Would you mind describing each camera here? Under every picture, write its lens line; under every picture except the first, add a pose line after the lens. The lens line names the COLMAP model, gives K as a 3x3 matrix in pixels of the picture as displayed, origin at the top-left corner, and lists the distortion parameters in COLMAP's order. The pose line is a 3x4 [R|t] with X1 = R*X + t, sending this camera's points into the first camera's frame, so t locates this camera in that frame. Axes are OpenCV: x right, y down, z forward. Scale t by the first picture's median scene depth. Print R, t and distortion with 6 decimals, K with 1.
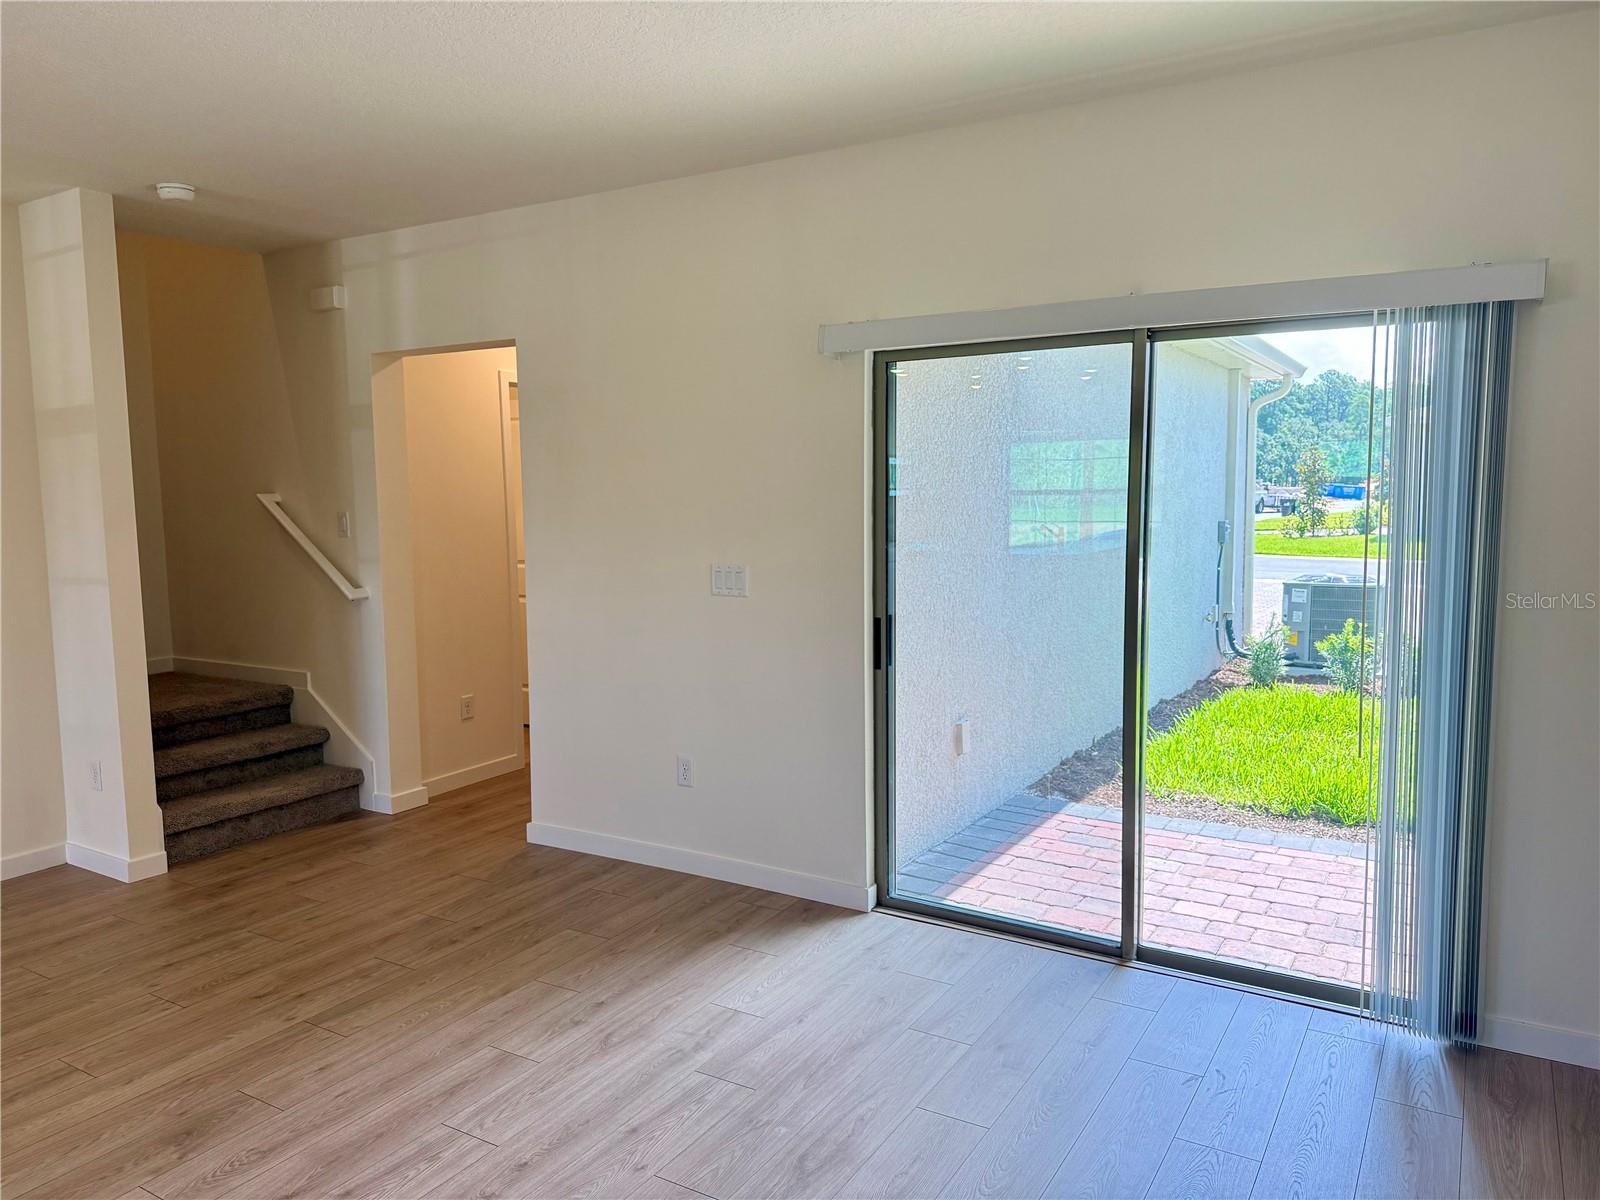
lens RADIAL K [[1139.5, 0, 804.9], [0, 1139.5, 598.2], [0, 0, 1]] dist [0.035421, -0.037920]
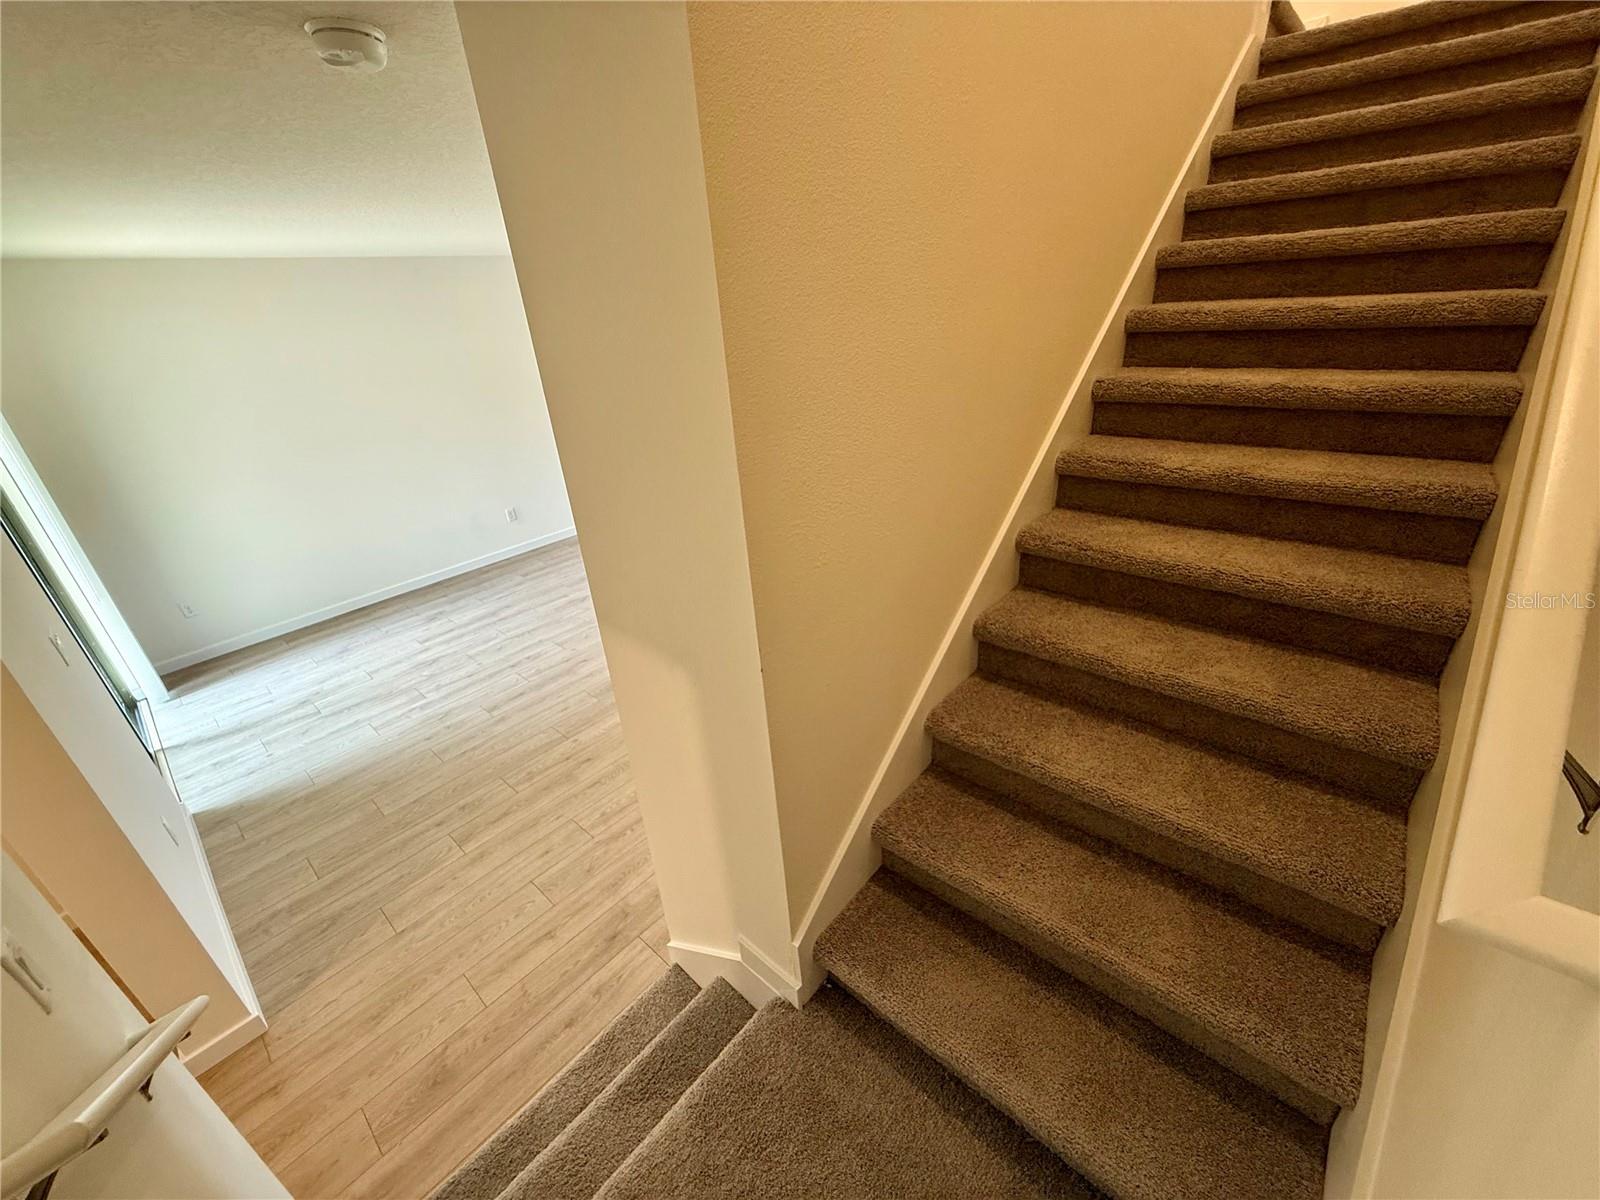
lens RADIAL K [[635.0, 0, 800.0], [0, 635.0, 604.2], [0, 0, 1]] dist [0.000278, -0.000115]
pose [[-0.982023, -0.001965, 0.188751, -0.733996], [0.097852, 0.849798, 0.517947, -0.246157], [-0.161418, 0.527105, -0.834329, 1.227597]]
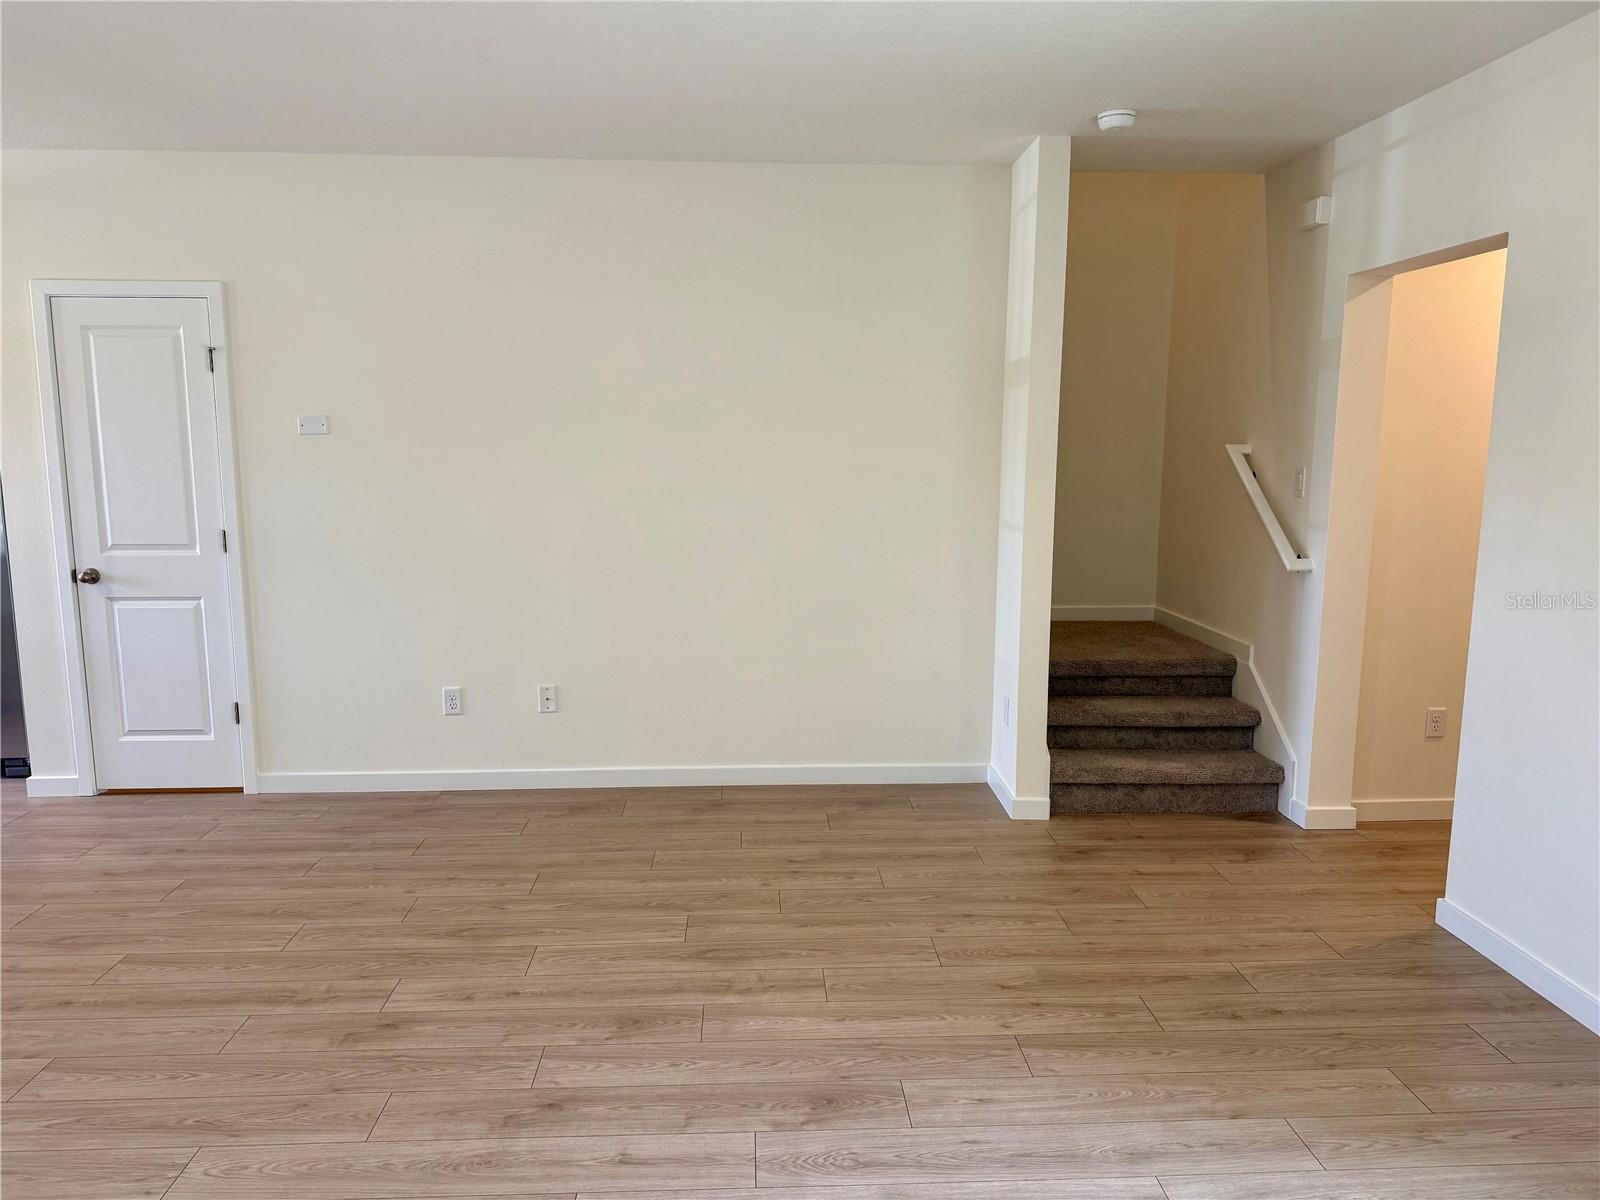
lens RADIAL K [[1139.5, 0, 804.9], [0, 1139.5, 598.2], [0, 0, 1]] dist [0.035421, -0.037920]
pose [[0.566264, 0.136194, -0.812894, 0.110849], [-0.097346, 0.990402, 0.098122, -0.031268], [0.818455, 0.023569, 0.574087, 0.243730]]
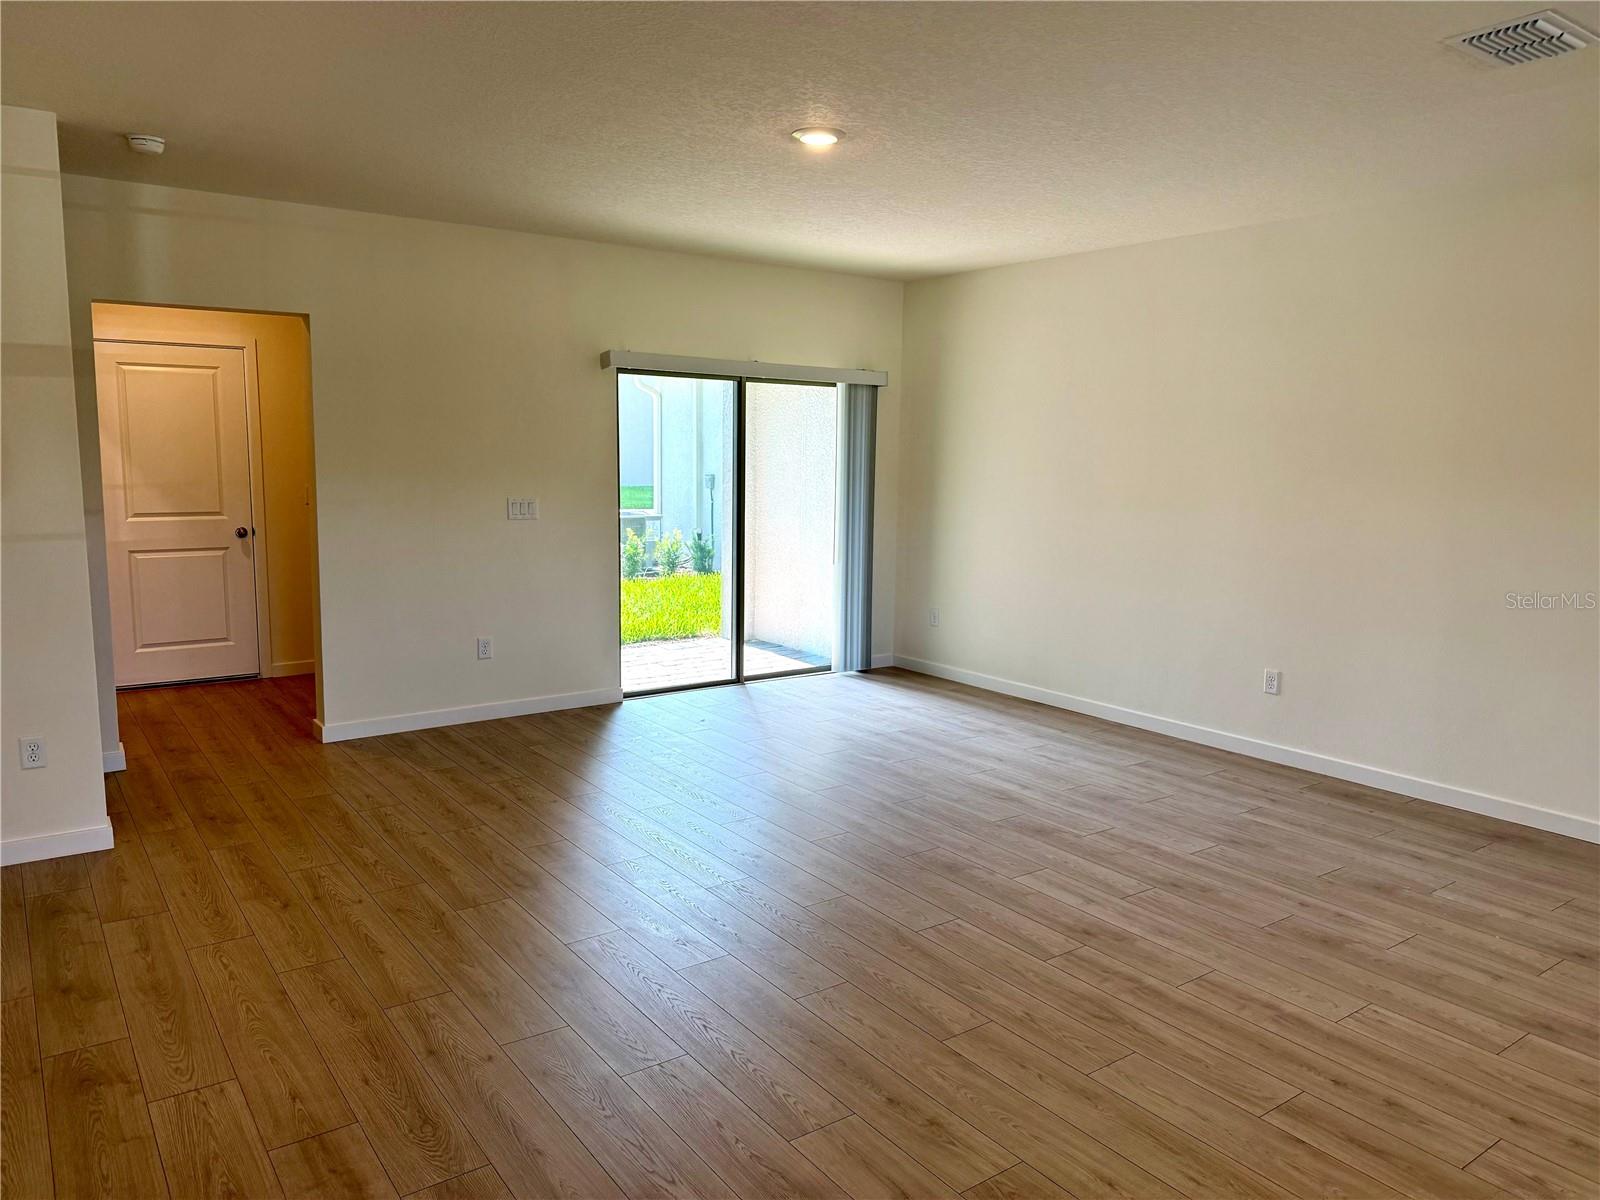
lens RADIAL K [[1117.2, 0, 800.0], [0, 1117.2, 600.0], [0, 0, 1]] dist [0.125846, -0.198998]
pose [[0.387833, -0.109637, 0.915186, -1.182439], [0.073553, 0.993415, 0.087839, -0.000561], [-0.918790, 0.033248, 0.393344, 0.084935]]
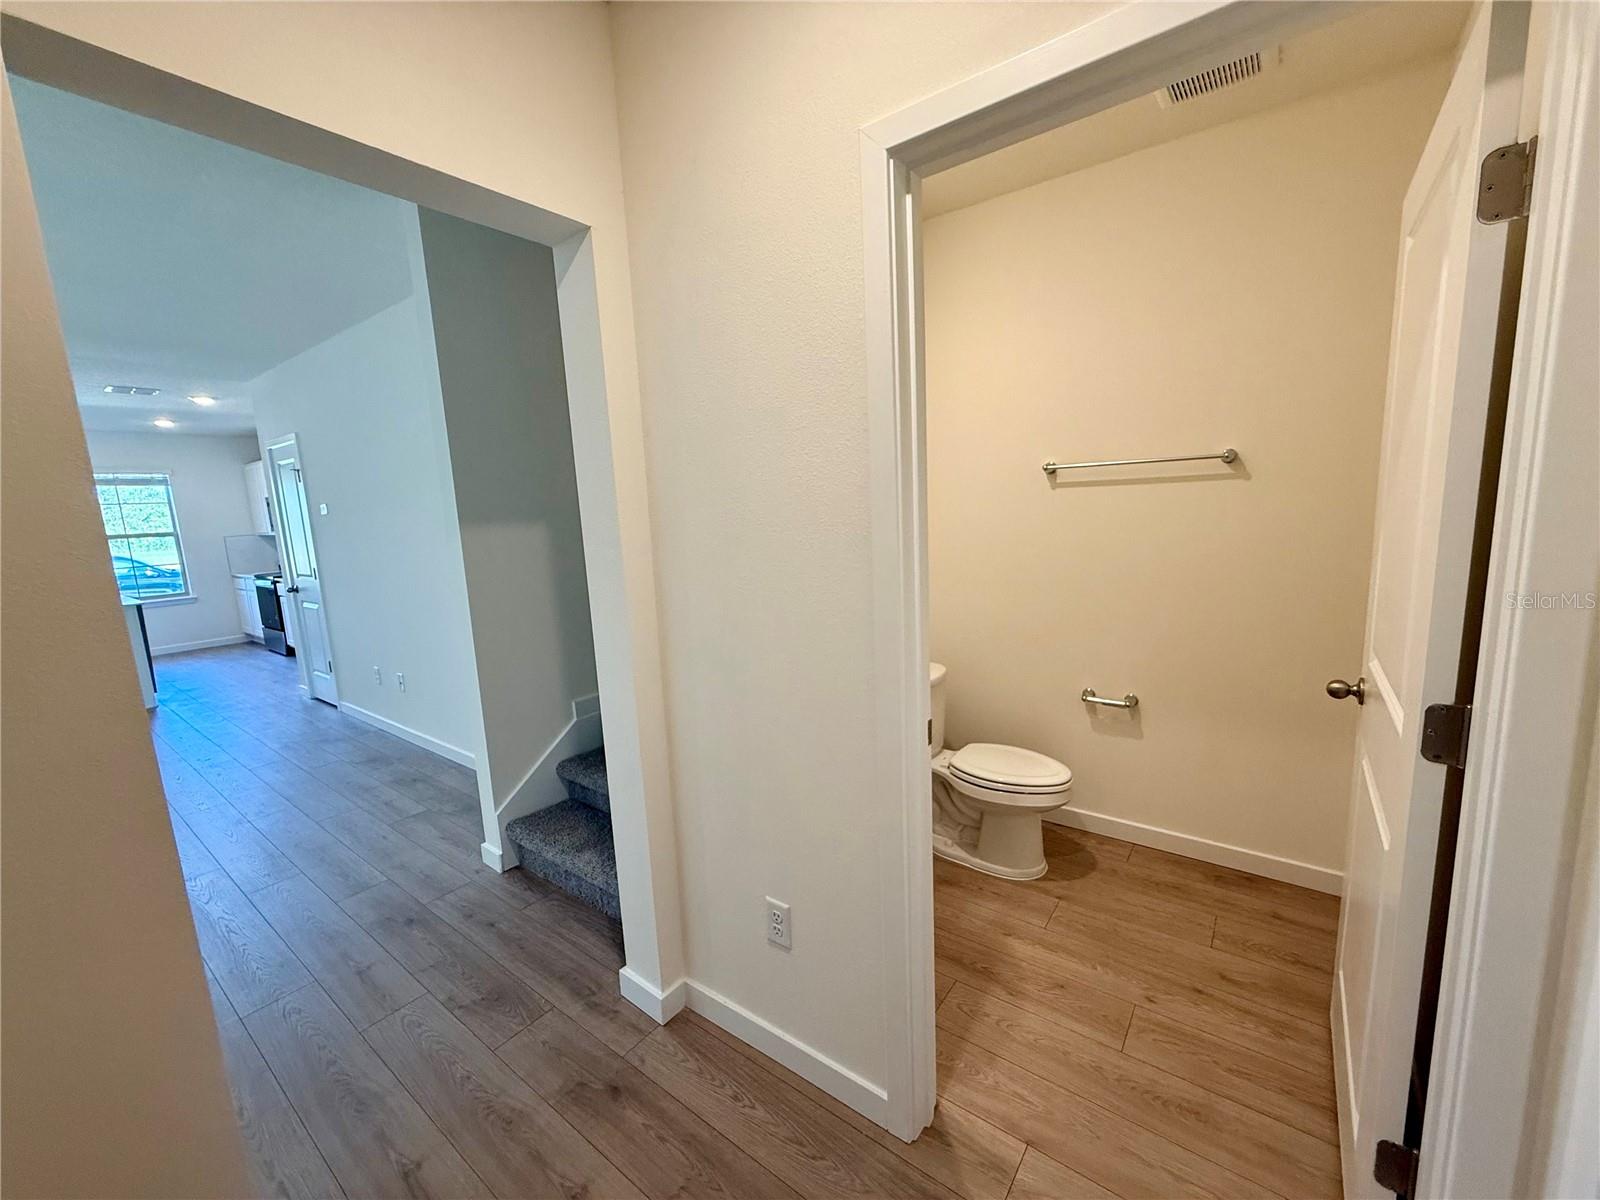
lens RADIAL K [[638.7, 0, 773.8], [0, 638.7, 602.6], [0, 0, 1]] dist [-0.000435, -0.000013]
pose [[-0.116745, 0.170957, -0.978338, -0.061626], [-0.044327, 0.983195, 0.177095, -0.114083], [0.992172, 0.064042, -0.107205, 1.289925]]
